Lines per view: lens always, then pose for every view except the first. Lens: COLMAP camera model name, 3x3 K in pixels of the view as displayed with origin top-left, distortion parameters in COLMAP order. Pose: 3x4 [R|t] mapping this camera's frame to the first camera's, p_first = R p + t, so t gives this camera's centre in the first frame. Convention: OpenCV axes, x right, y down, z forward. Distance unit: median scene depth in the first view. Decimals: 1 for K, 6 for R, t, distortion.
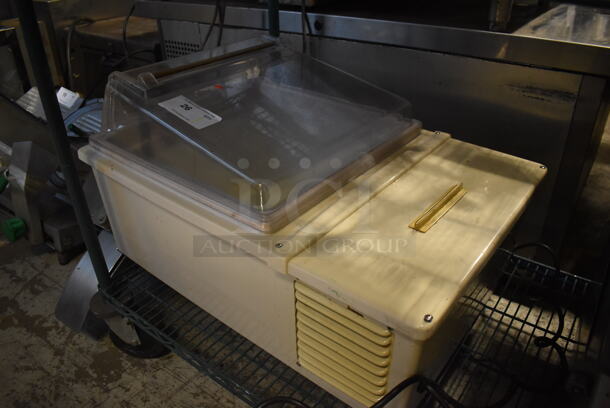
lens RADIAL K [[467.5, 0, 305.0], [0, 467.5, 204.0], [0, 0, 1]] dist [-0.094051, -0.000848]
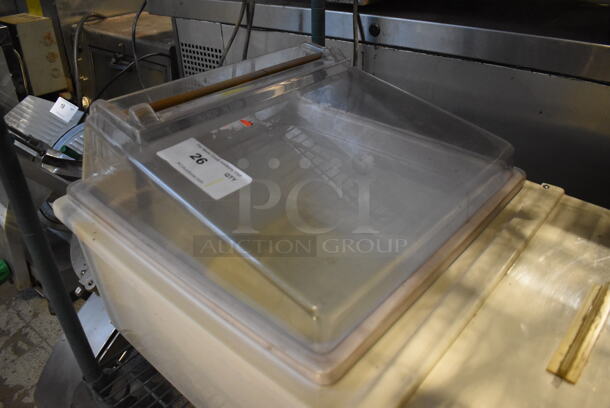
lens RADIAL K [[467.5, 0, 305.0], [0, 467.5, 204.0], [0, 0, 1]] dist [-0.094051, -0.000848]
pose [[0.998847, 0.023981, -0.041586, -0.055963], [-0.023591, 0.999673, 0.009847, -0.115678], [0.041808, -0.008855, 0.999086, 0.253405]]
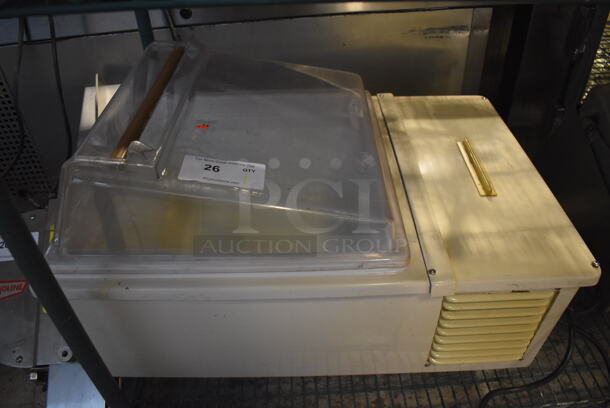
lens RADIAL K [[467.5, 0, 305.0], [0, 467.5, 204.0], [0, 0, 1]] dist [-0.094051, -0.000848]
pose [[0.777658, -0.412909, 0.474082, -0.391092], [0.355224, 0.910760, 0.210551, -0.196263], [-0.518714, 0.004668, 0.854935, 0.208032]]
